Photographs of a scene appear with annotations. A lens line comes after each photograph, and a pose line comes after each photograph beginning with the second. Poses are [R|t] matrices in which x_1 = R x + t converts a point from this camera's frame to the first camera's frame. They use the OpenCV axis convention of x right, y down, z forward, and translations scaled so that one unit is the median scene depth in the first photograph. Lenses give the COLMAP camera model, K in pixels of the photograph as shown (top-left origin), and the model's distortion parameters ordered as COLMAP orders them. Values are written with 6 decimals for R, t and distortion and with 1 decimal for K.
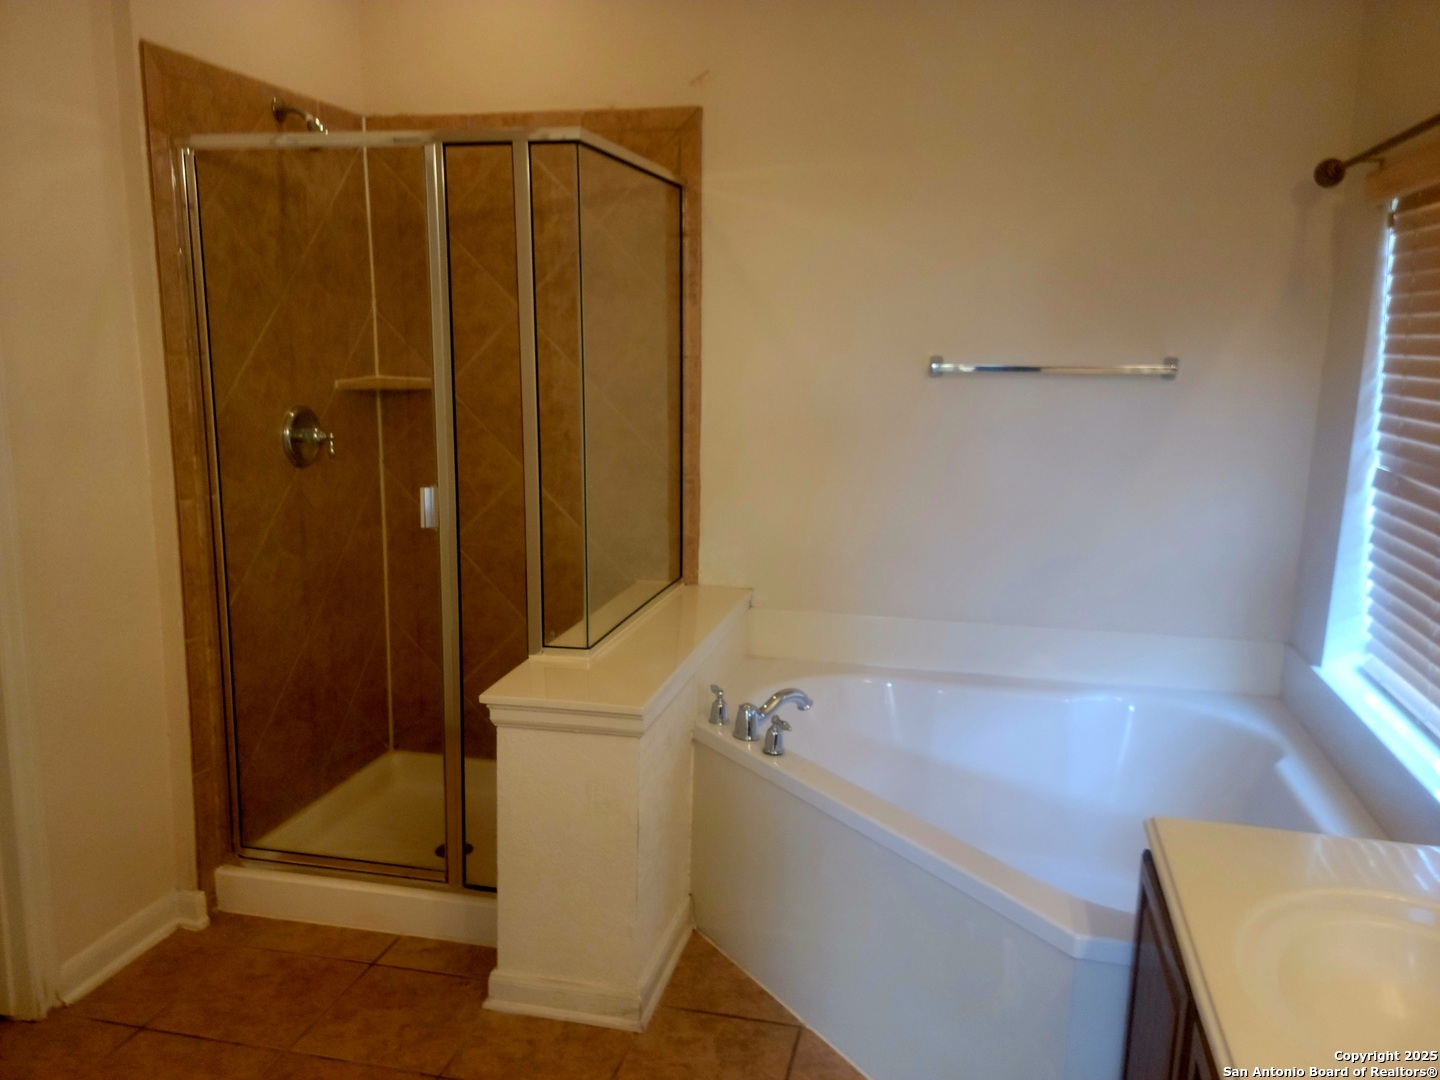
lens RADIAL K [[1127.1, 0, 739.0], [0, 1127.1, 558.6], [0, 0, 1]] dist [0.091744, -0.091602]
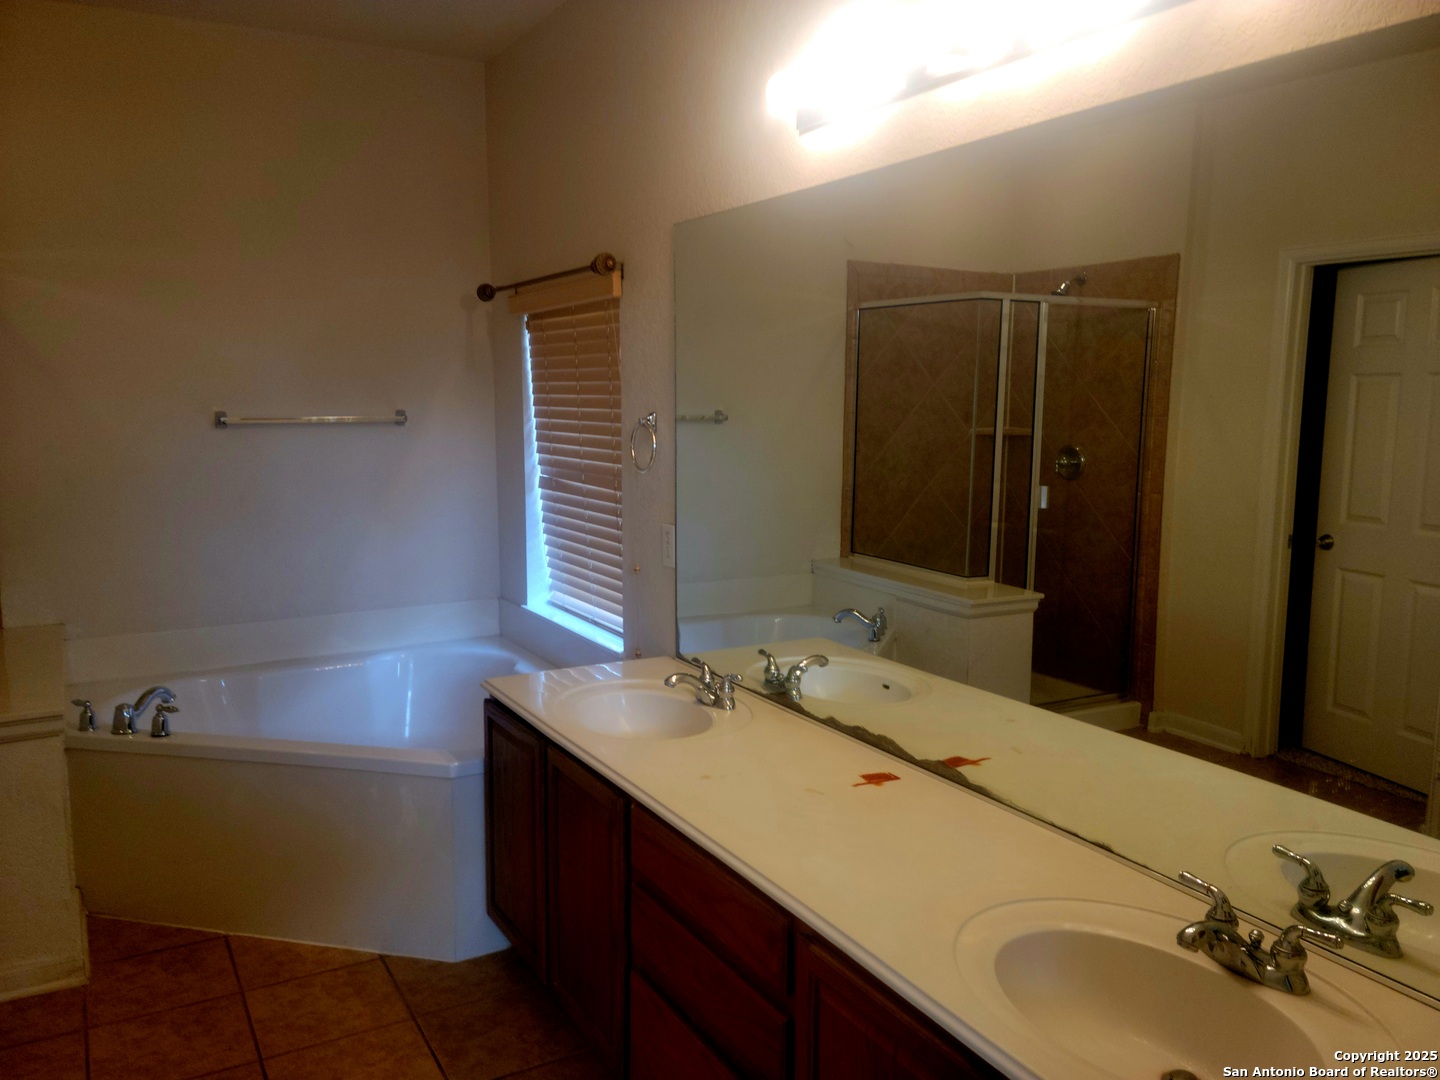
lens RADIAL K [[1127.1, 0, 718.0], [0, 1127.1, 541.5], [0, 0, 1]] dist [0.091744, -0.091602]
pose [[0.738829, -0.103400, 0.665913, -0.323783], [0.141762, 0.989894, -0.003578, 0.053096], [-0.658814, 0.097045, 0.746021, -0.336621]]
